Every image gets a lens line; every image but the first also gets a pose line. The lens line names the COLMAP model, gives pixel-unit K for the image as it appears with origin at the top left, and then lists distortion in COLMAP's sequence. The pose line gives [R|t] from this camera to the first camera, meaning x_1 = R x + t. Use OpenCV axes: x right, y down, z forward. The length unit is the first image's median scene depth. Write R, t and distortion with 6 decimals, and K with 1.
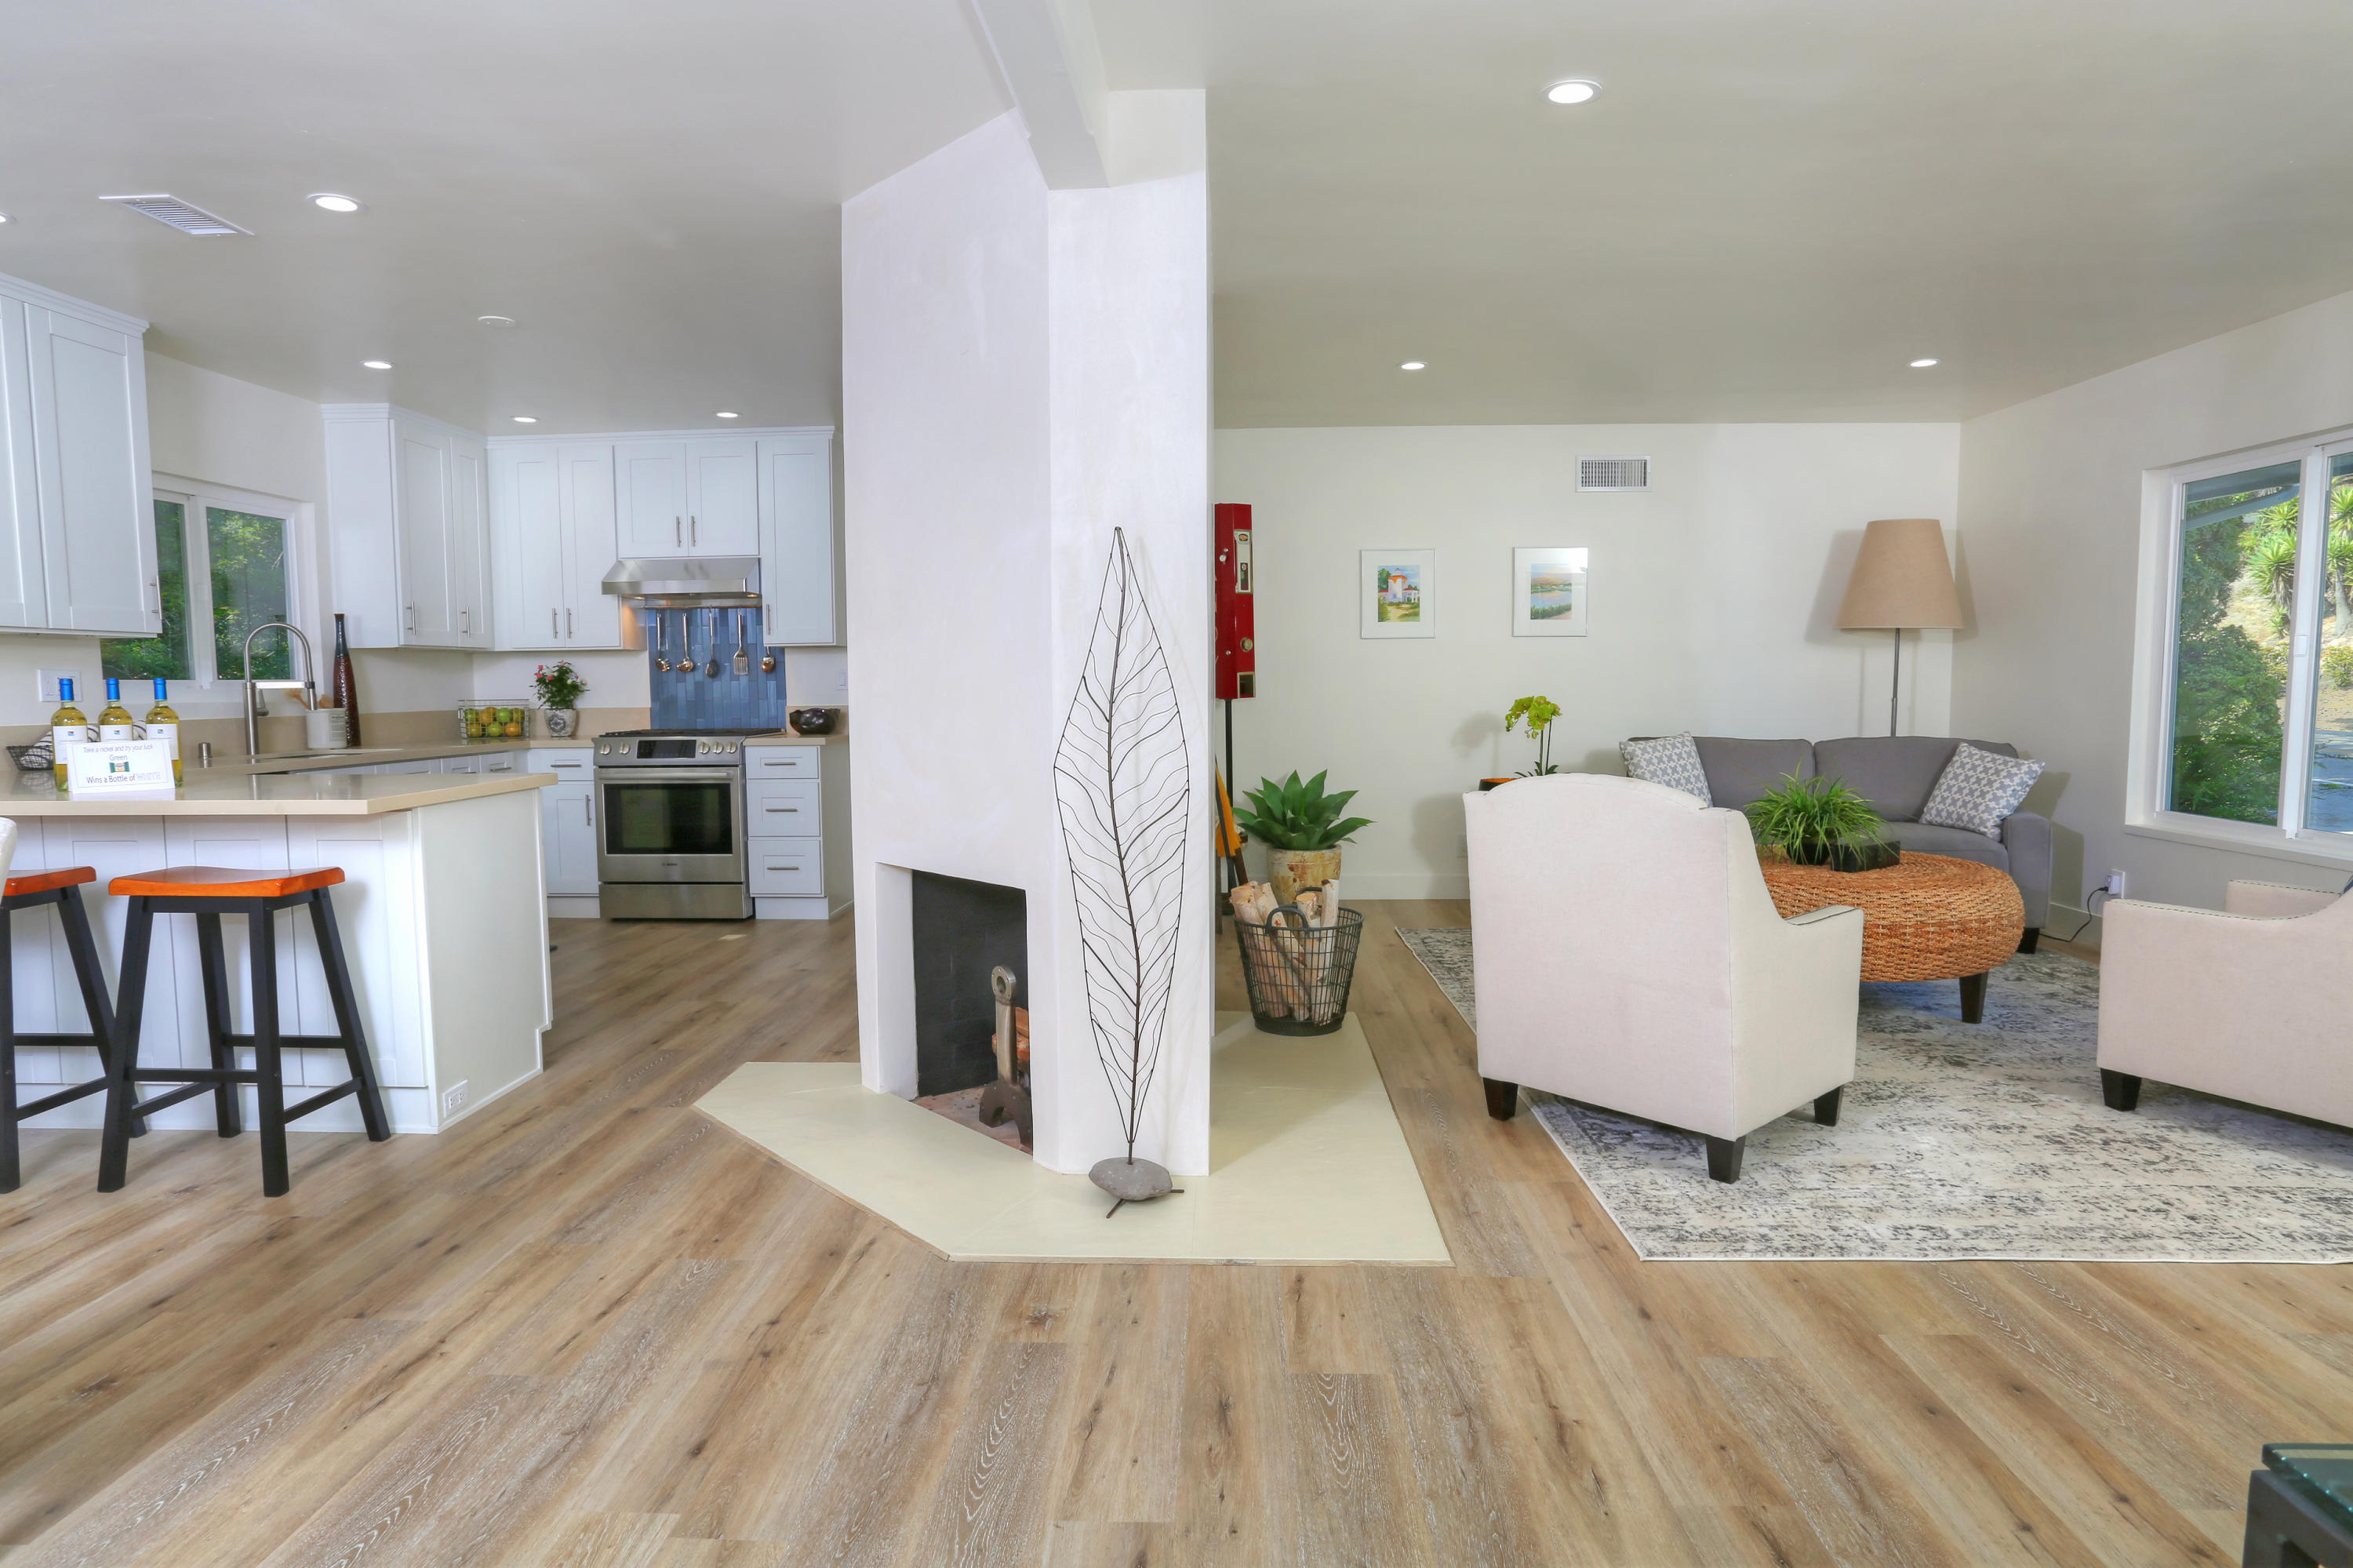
lens RADIAL K [[1312.8, 0, 1163.2], [0, 1312.8, 779.7], [0, 0, 1]] dist [-0.061167, 0.023816]
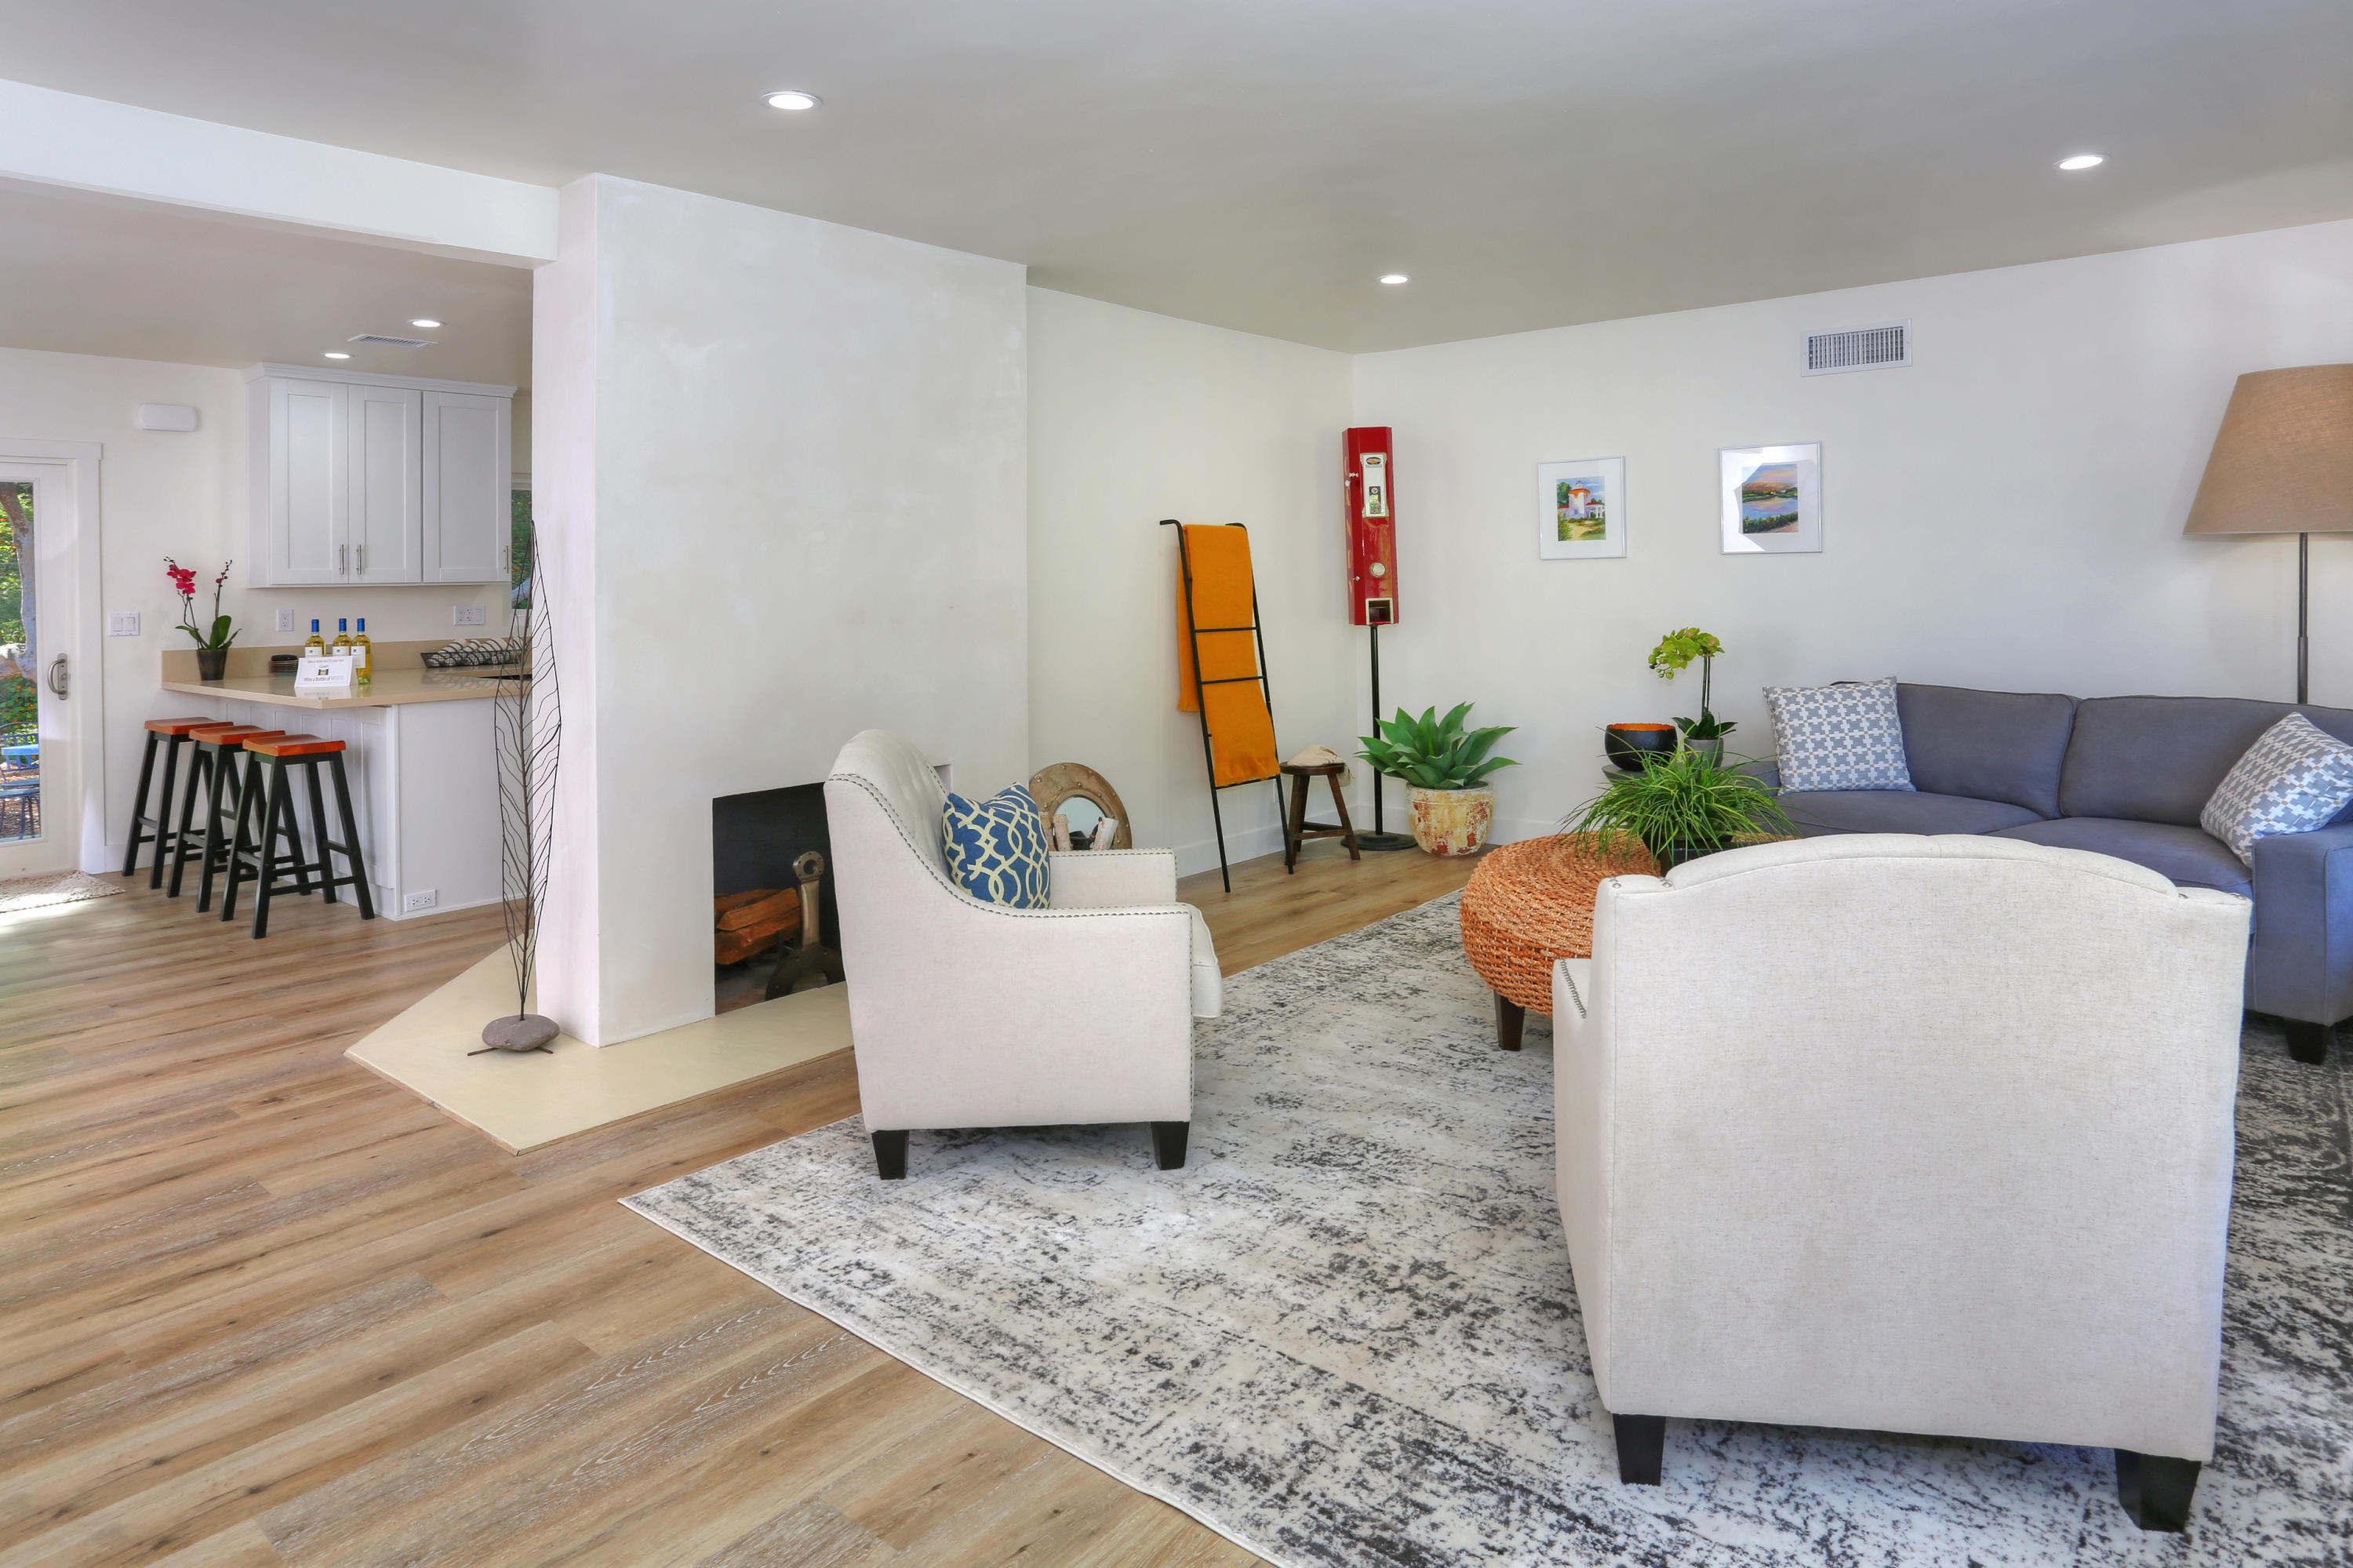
lens RADIAL K [[1312.8, 0, 1239.7], [0, 1312.8, 529.9], [0, 0, 1]] dist [-0.061167, 0.023816]
pose [[0.812319, -0.027642, -0.582557, 1.142212], [-0.034891, 0.994784, -0.095853, -0.075944], [0.582168, 0.098189, 0.807118, 0.319736]]
